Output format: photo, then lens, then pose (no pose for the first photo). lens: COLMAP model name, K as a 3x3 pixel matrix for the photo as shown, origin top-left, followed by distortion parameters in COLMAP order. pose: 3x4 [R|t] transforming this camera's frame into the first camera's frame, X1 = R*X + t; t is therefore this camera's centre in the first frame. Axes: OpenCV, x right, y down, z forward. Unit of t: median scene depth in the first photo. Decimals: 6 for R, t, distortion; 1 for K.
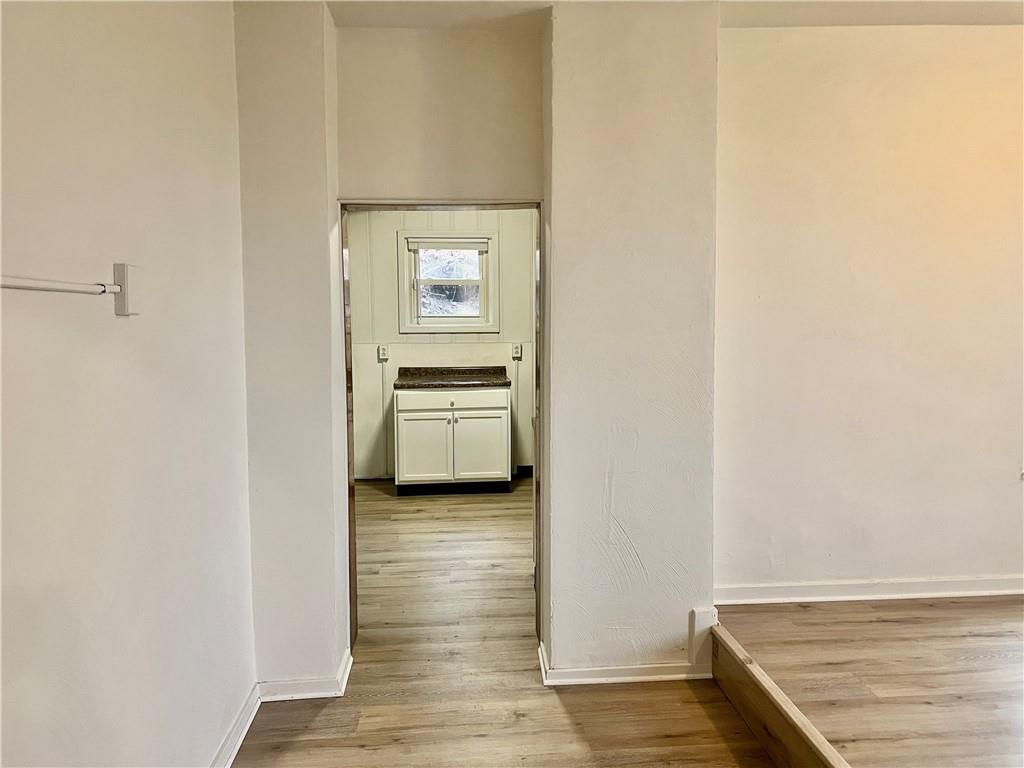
lens RADIAL K [[782.1, 0, 524.4], [0, 782.1, 373.8], [0, 0, 1]] dist [0.056934, -0.071317]
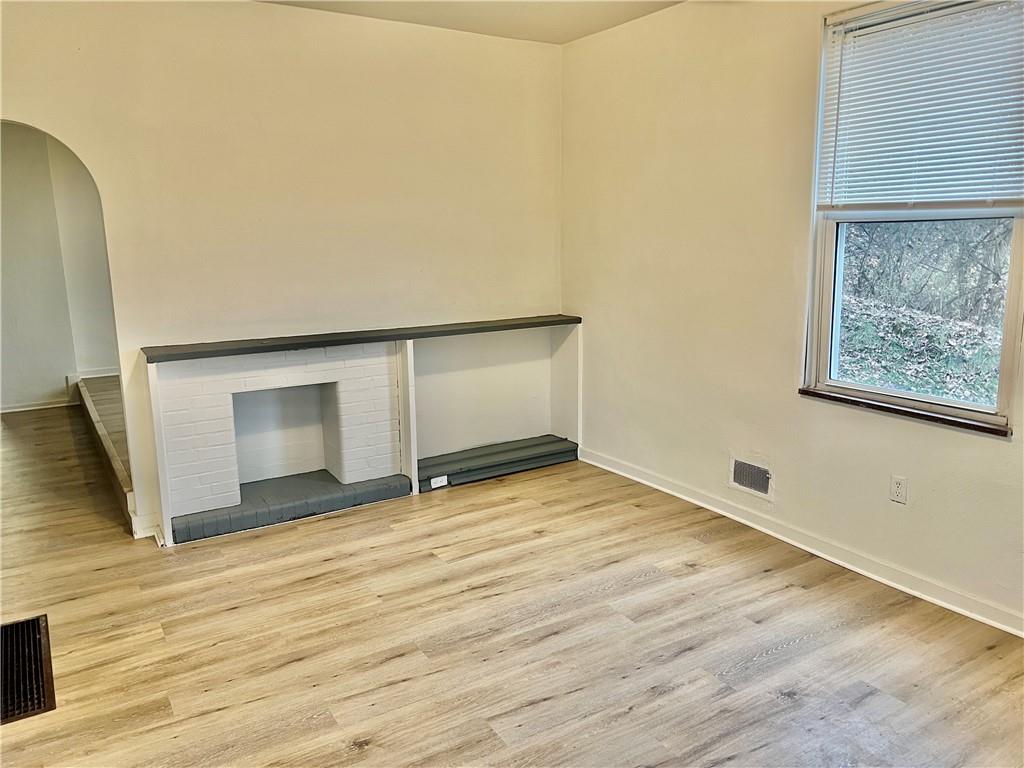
lens RADIAL K [[782.1, 0, 524.4], [0, 782.1, 373.8], [0, 0, 1]] dist [0.056934, -0.071317]
pose [[0.894055, -0.089231, 0.438981, 0.185983], [0.044465, 0.992798, 0.111245, 0.048252], [-0.445746, -0.079939, 0.891583, -0.759471]]
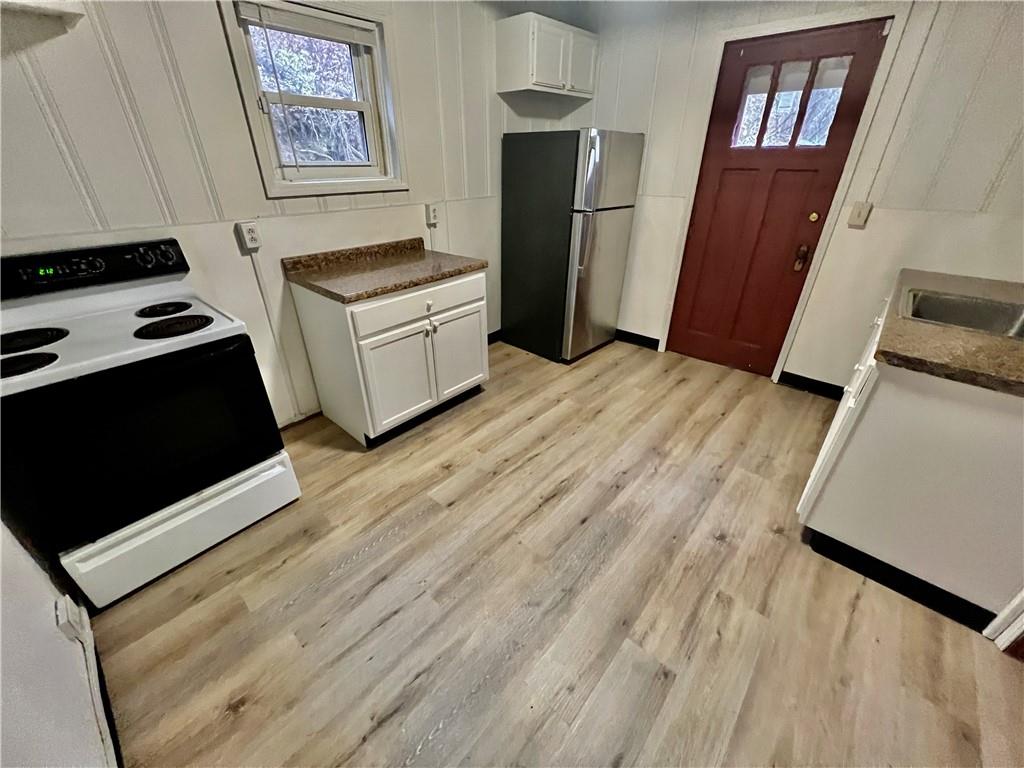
lens RADIAL K [[412.6, 0, 516.3], [0, 412.6, 385.8], [0, 0, 1]] dist [-0.002675, -0.000269]
pose [[0.724997, -0.327583, 0.605863, -0.256890], [0.054122, 0.904028, 0.424032, -0.045637], [-0.686623, -0.274631, 0.673147, 0.628625]]
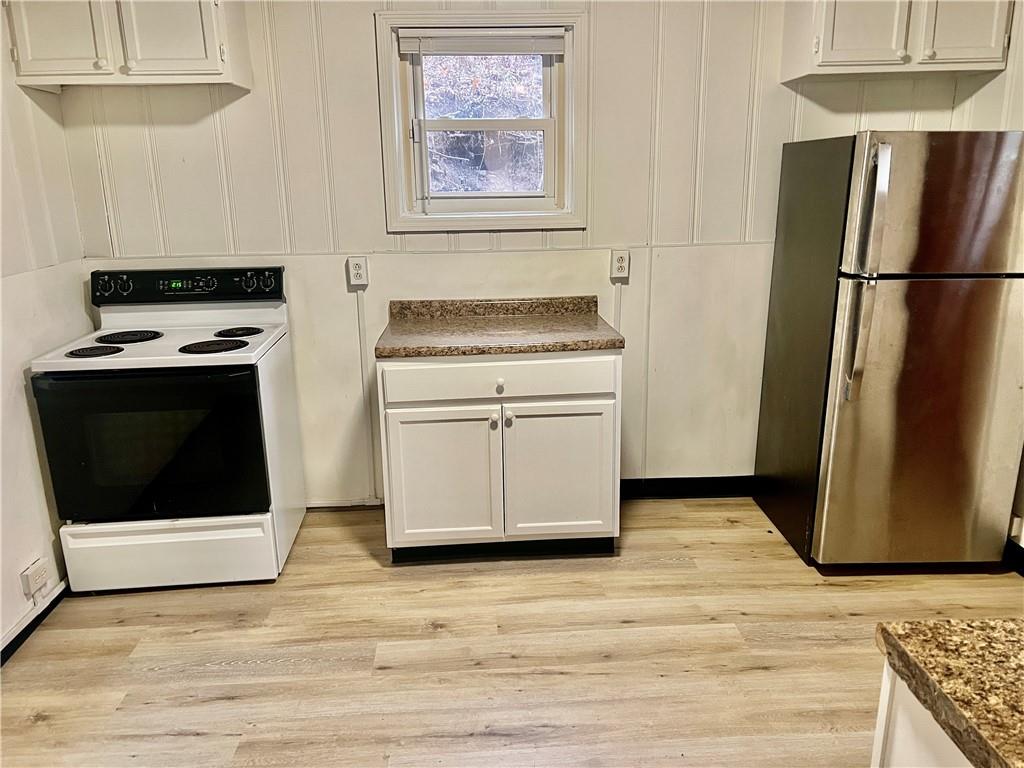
lens RADIAL K [[777.2, 0, 512.0], [0, 777.2, 384.0], [0, 0, 1]] dist [0.062528, -0.081467]
pose [[0.999406, -0.003788, -0.034263, -0.063459], [0.009546, 0.985486, 0.169490, -0.040255], [0.033124, -0.169716, 0.984936, 0.495373]]
